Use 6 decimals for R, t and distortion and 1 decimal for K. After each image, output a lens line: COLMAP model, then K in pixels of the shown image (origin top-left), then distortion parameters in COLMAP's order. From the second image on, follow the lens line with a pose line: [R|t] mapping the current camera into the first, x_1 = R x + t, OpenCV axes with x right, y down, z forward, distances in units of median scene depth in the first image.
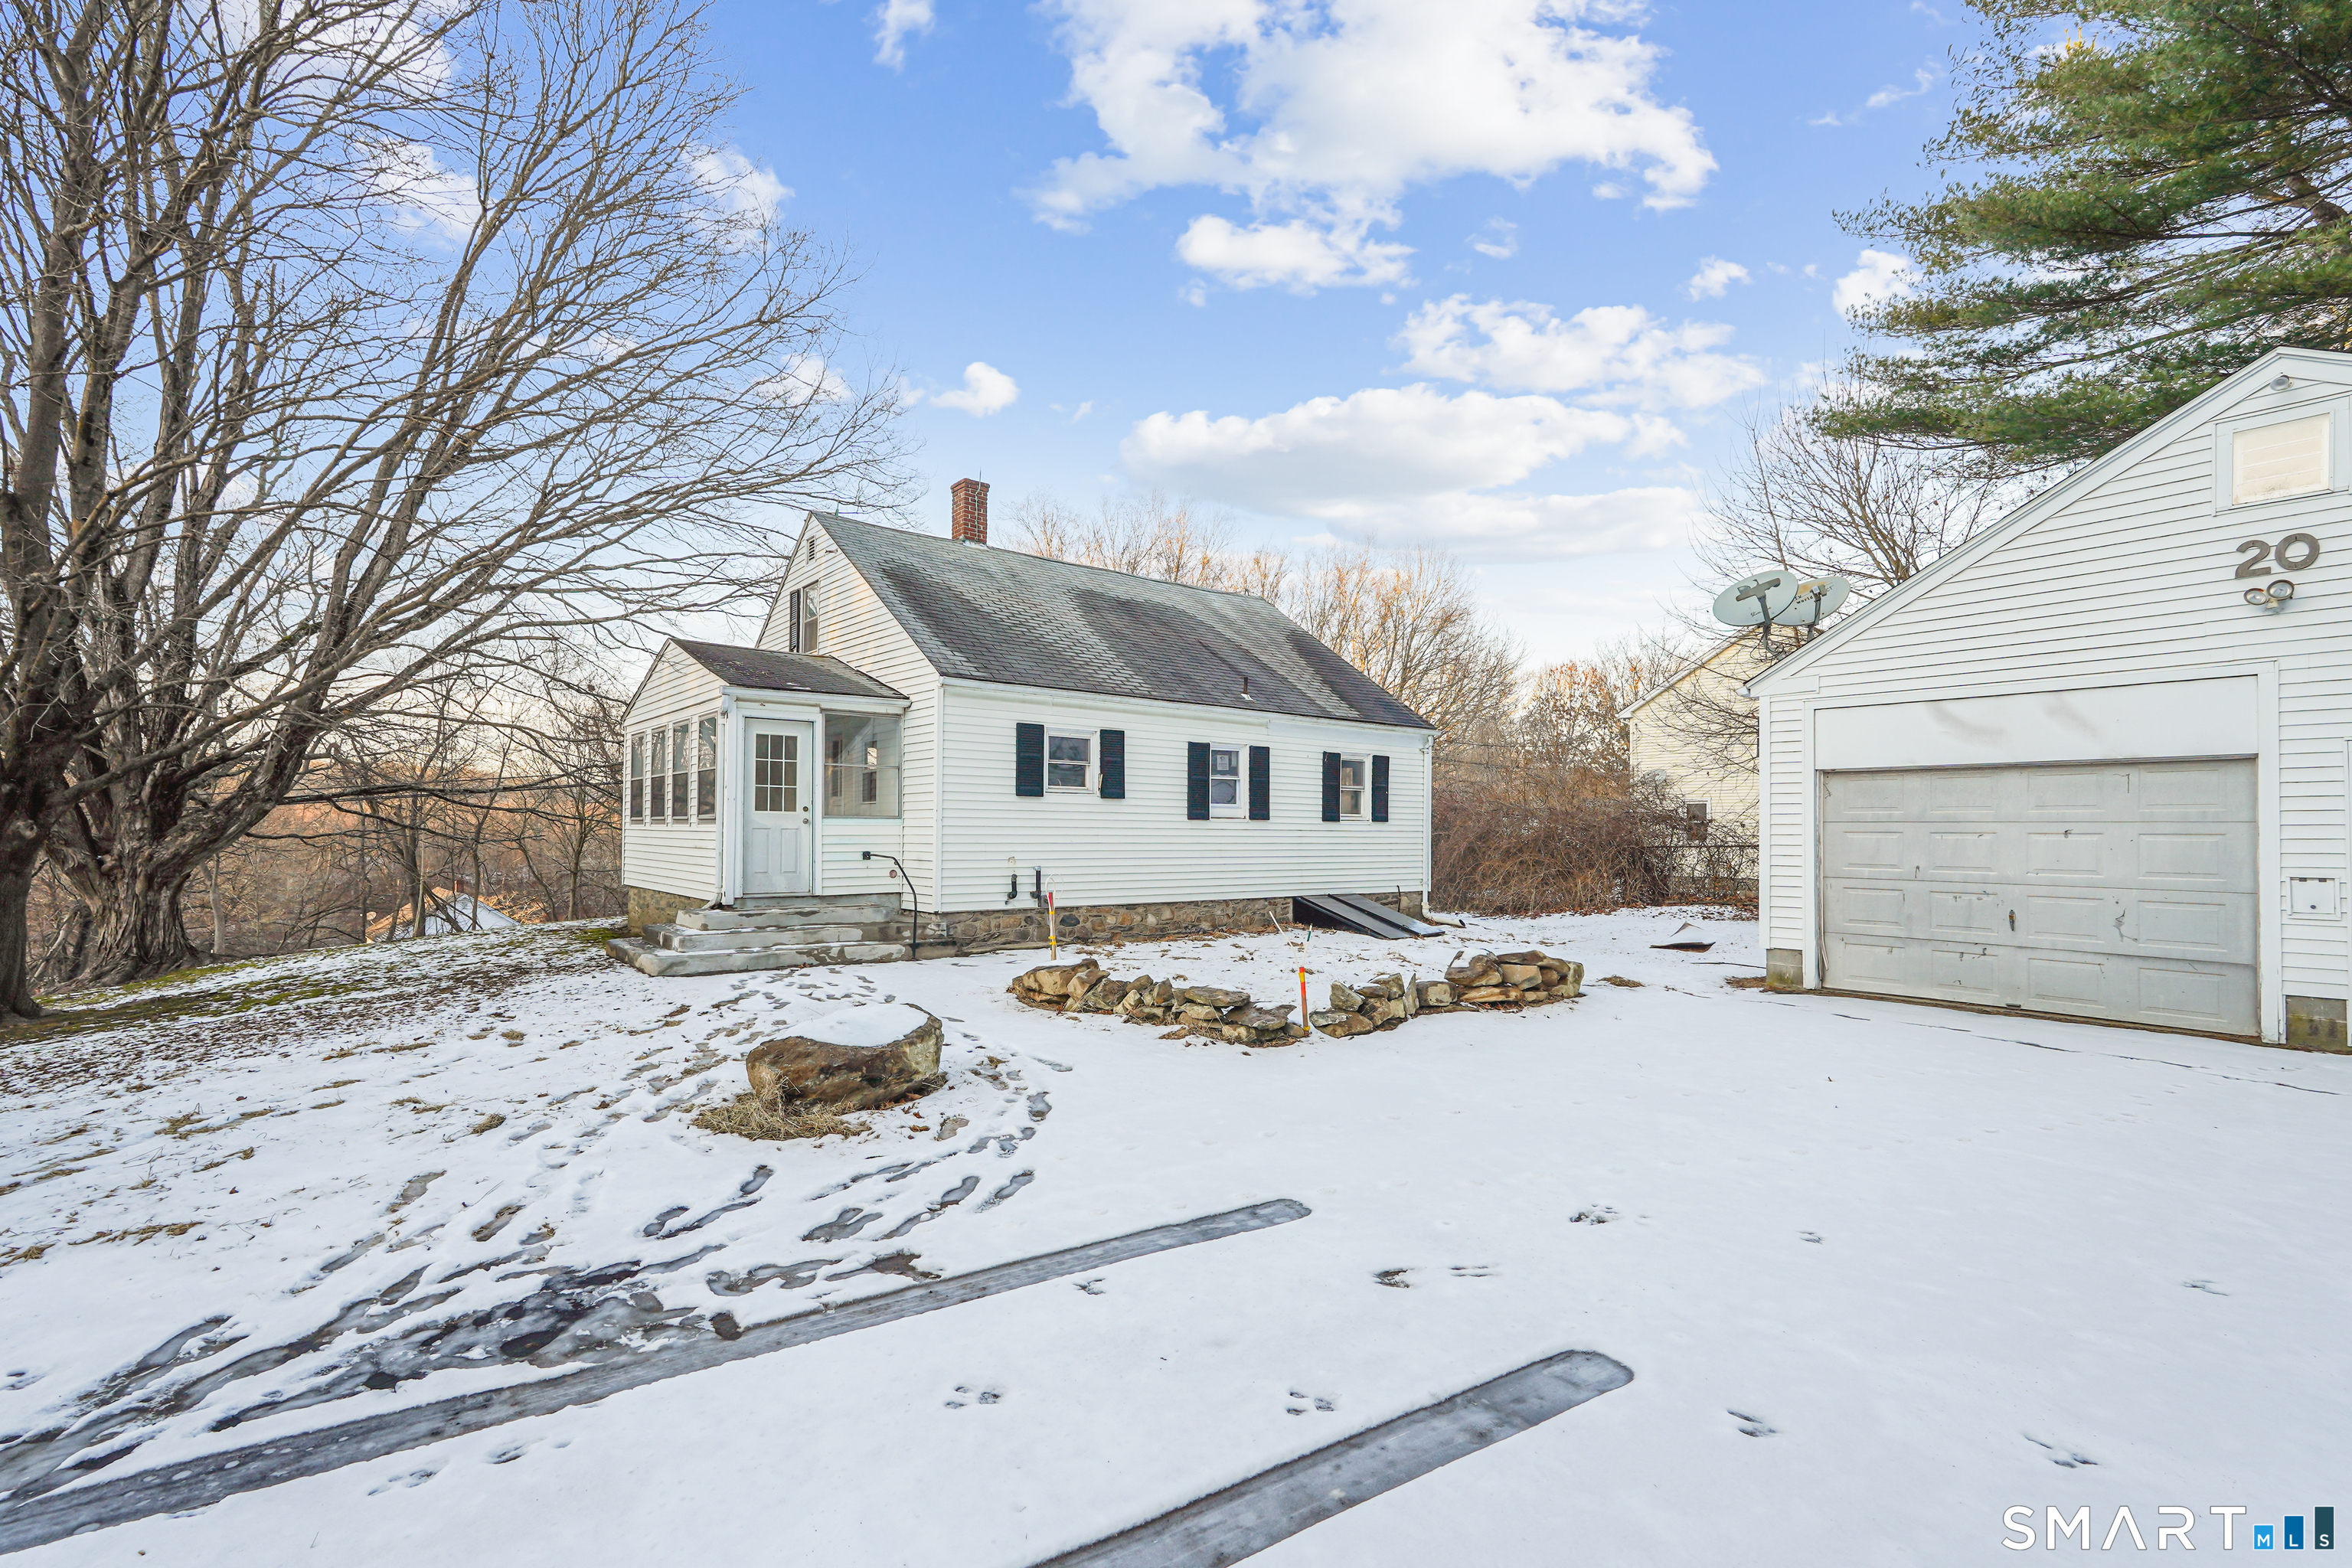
lens RADIAL K [[1053.8, 0, 1163.6], [0, 1053.8, 821.2], [0, 0, 1]] dist [0.002430, 0.000683]
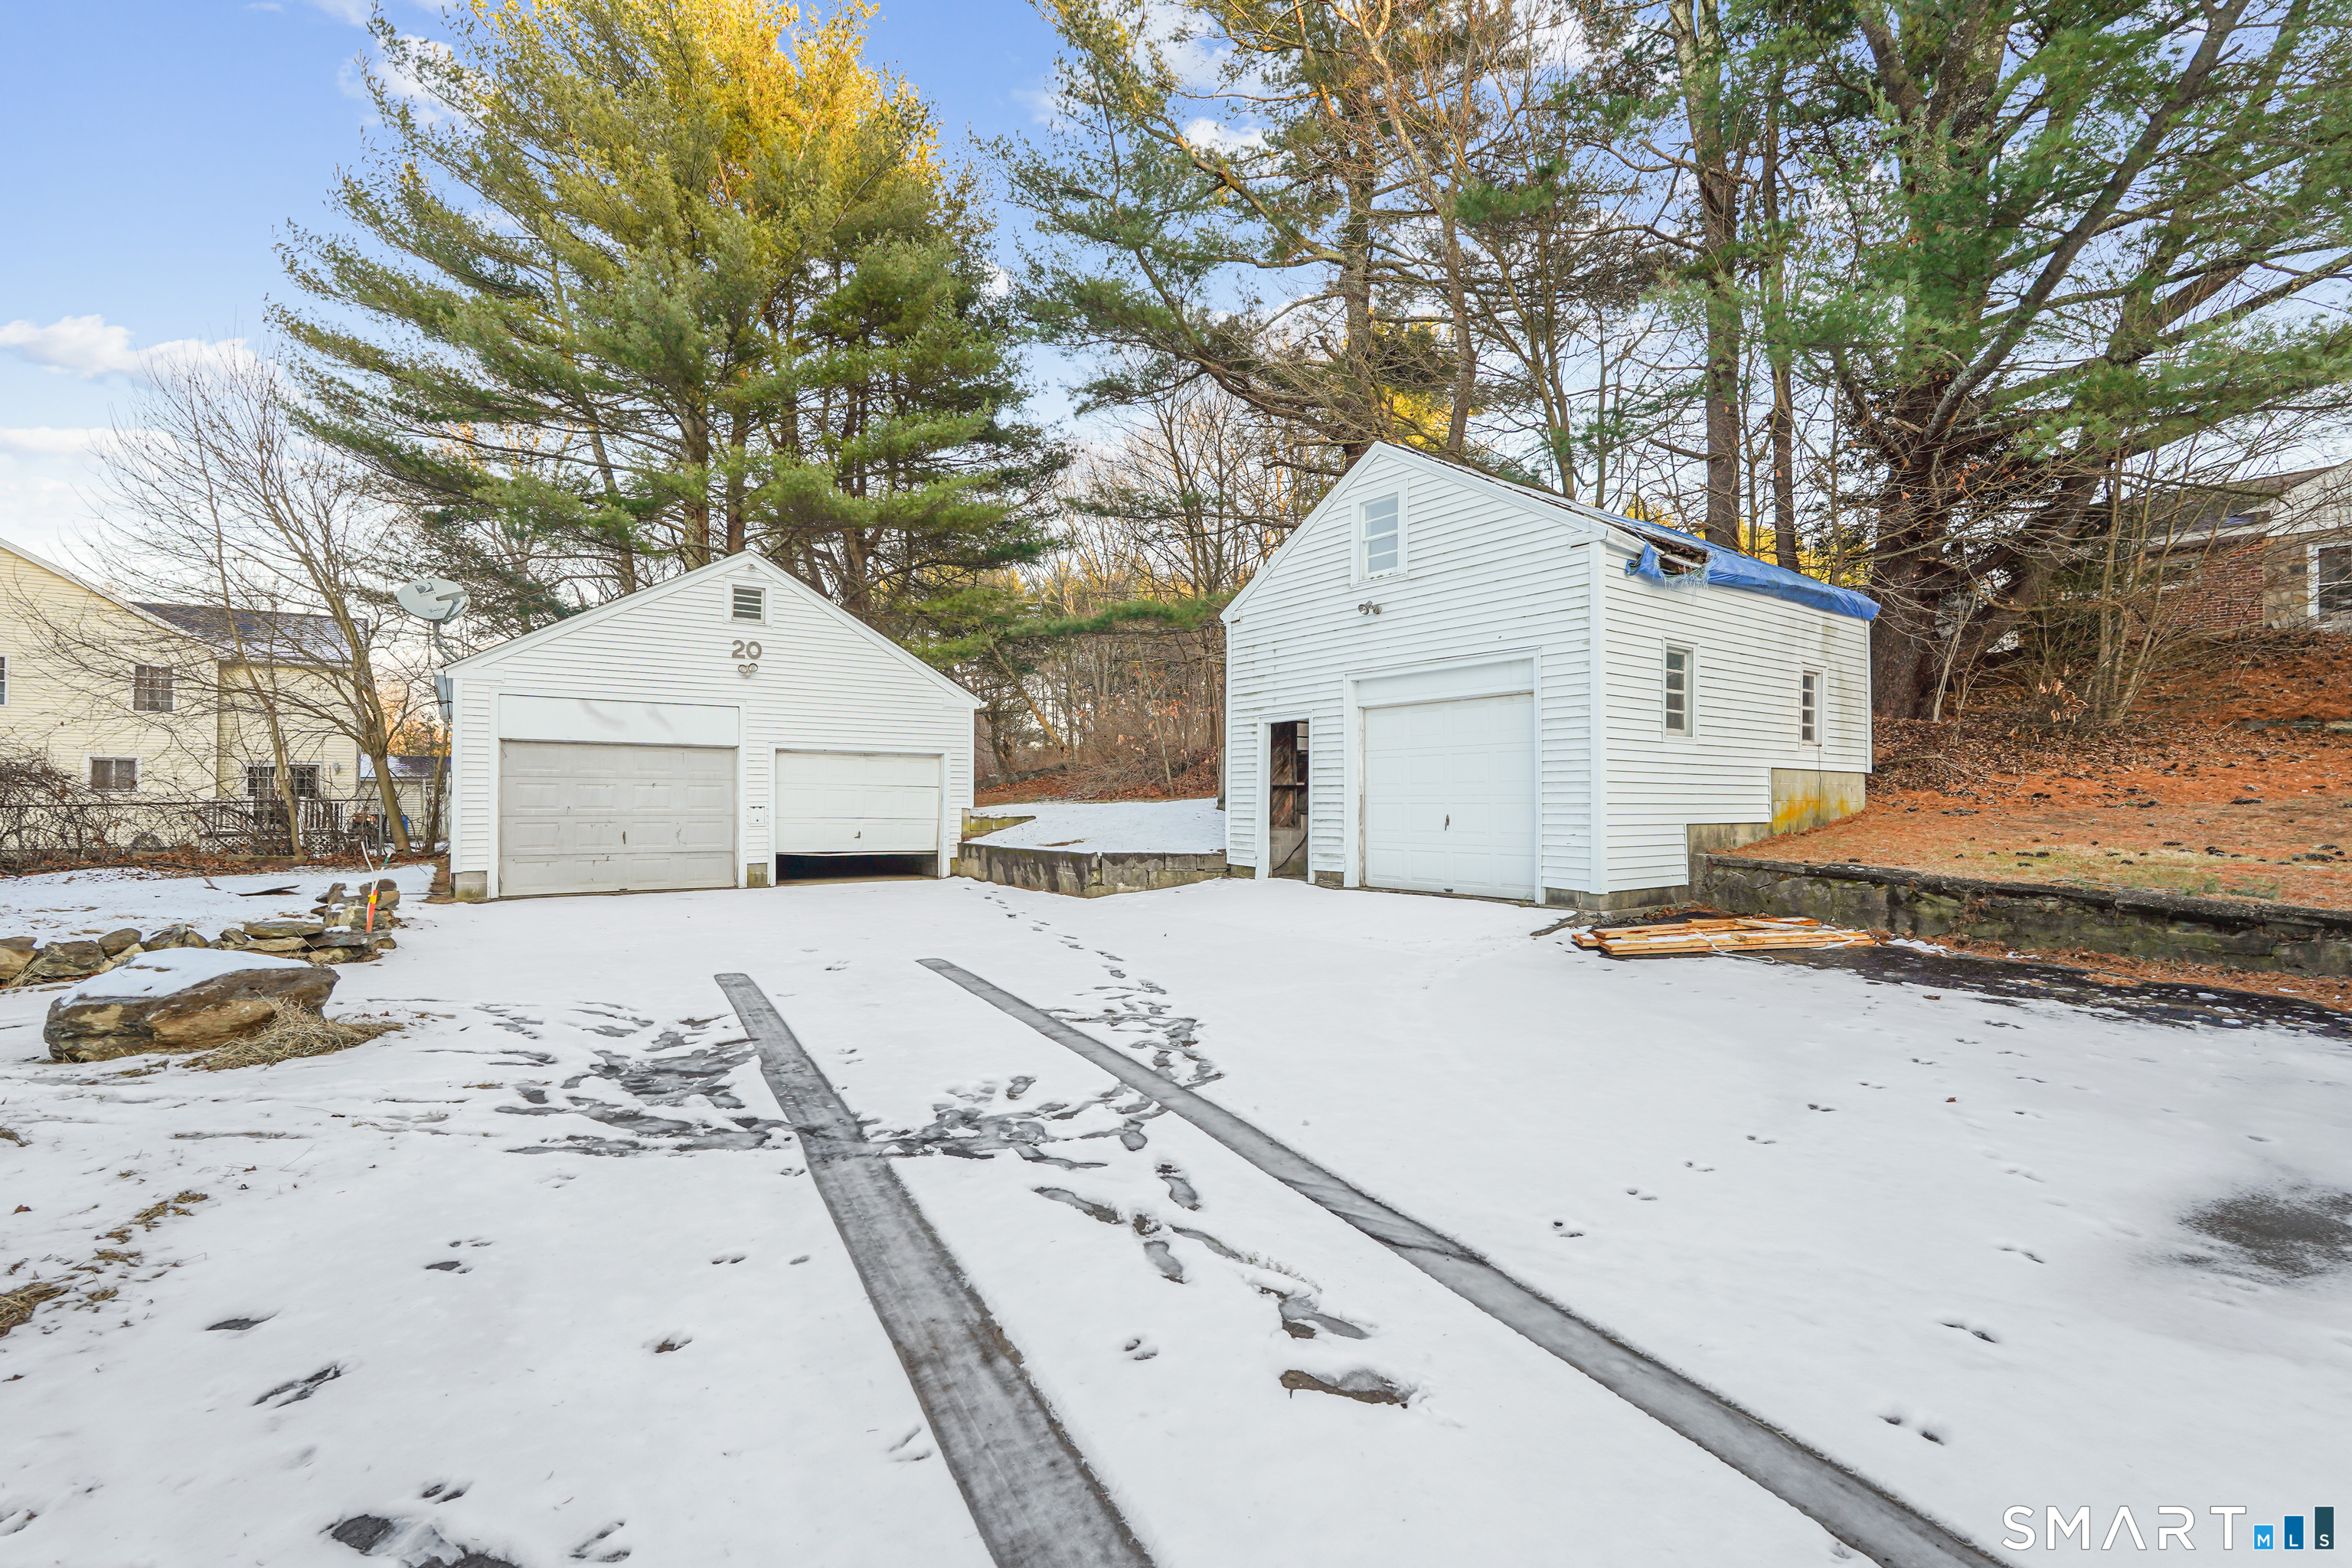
lens RADIAL K [[1045.7, 0, 1175.6], [0, 1045.7, 789.2], [0, 0, 1]] dist [0.000606, 0.000752]
pose [[0.032116, 0.010605, 0.999428, -0.544955], [-0.008025, 0.999914, -0.010352, 0.019268], [-0.999452, -0.007688, 0.032198, 0.058841]]
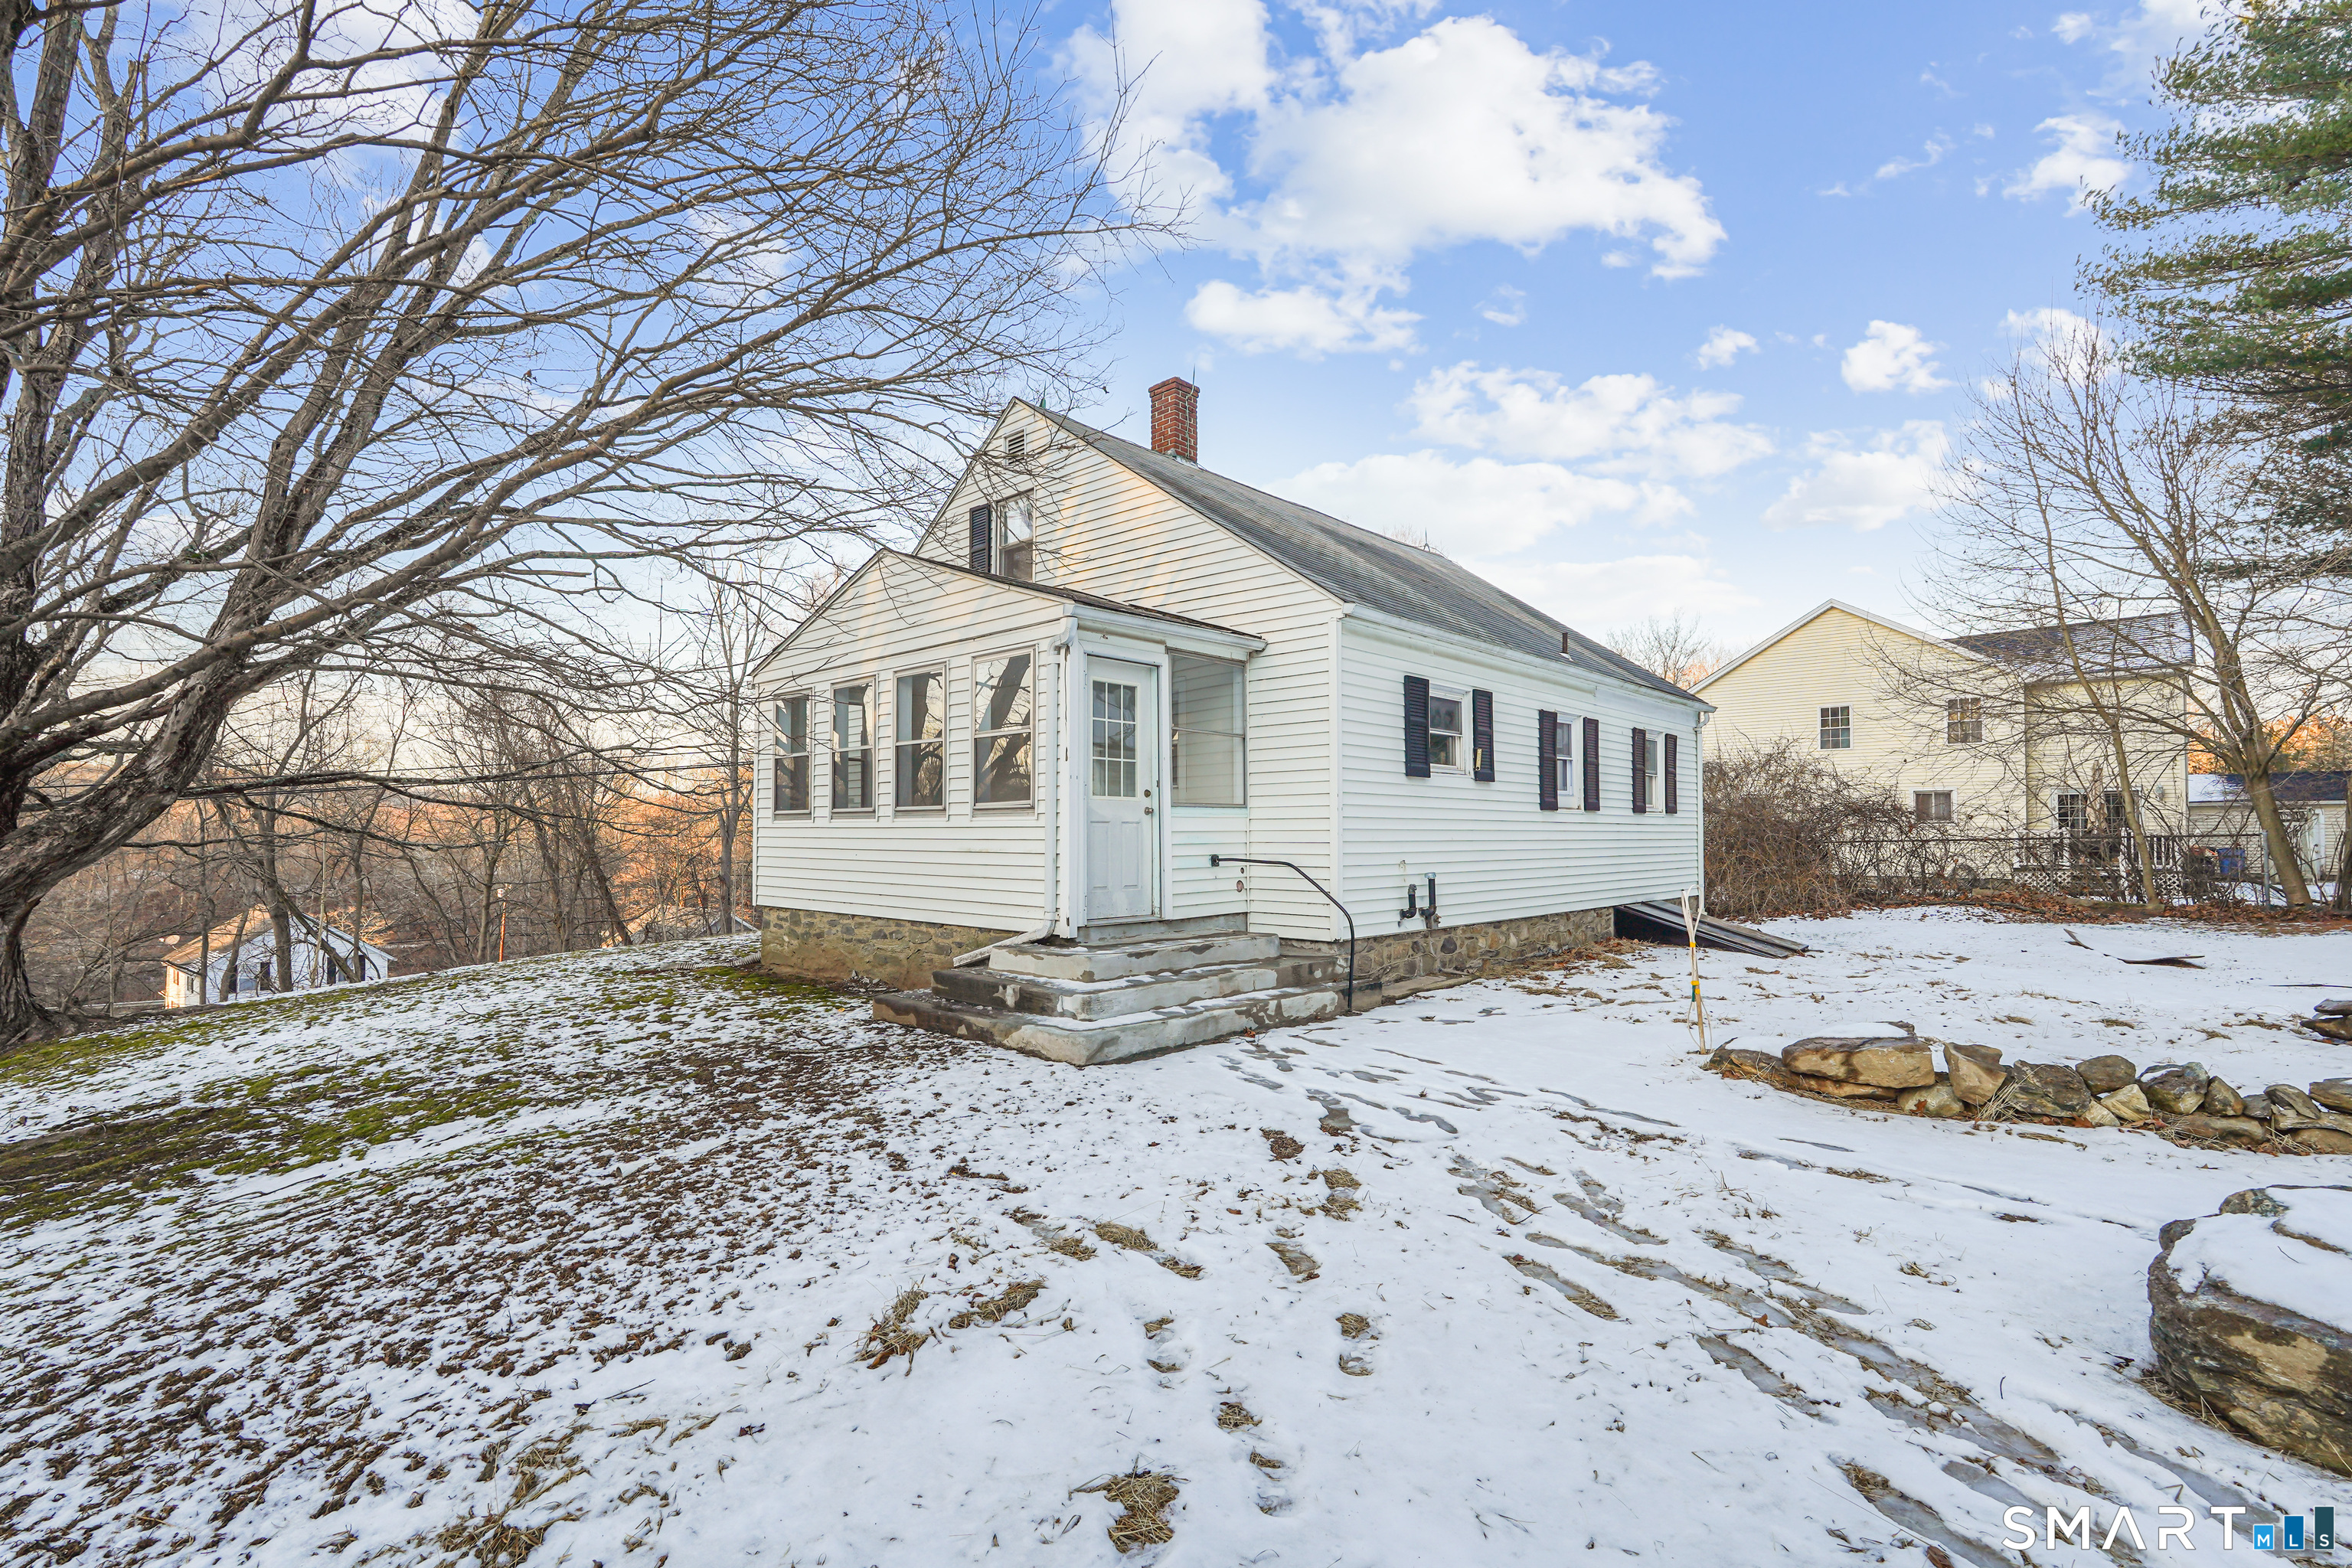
lens RADIAL K [[1050.9, 0, 1178.2], [0, 1050.9, 807.7], [0, 0, 1]] dist [-0.000470, 0.000114]
pose [[0.989794, -0.004470, 0.142434, -0.391942], [0.006528, 0.999881, -0.013979, 0.006880], [-0.142354, 0.014766, 0.989706, 0.305438]]
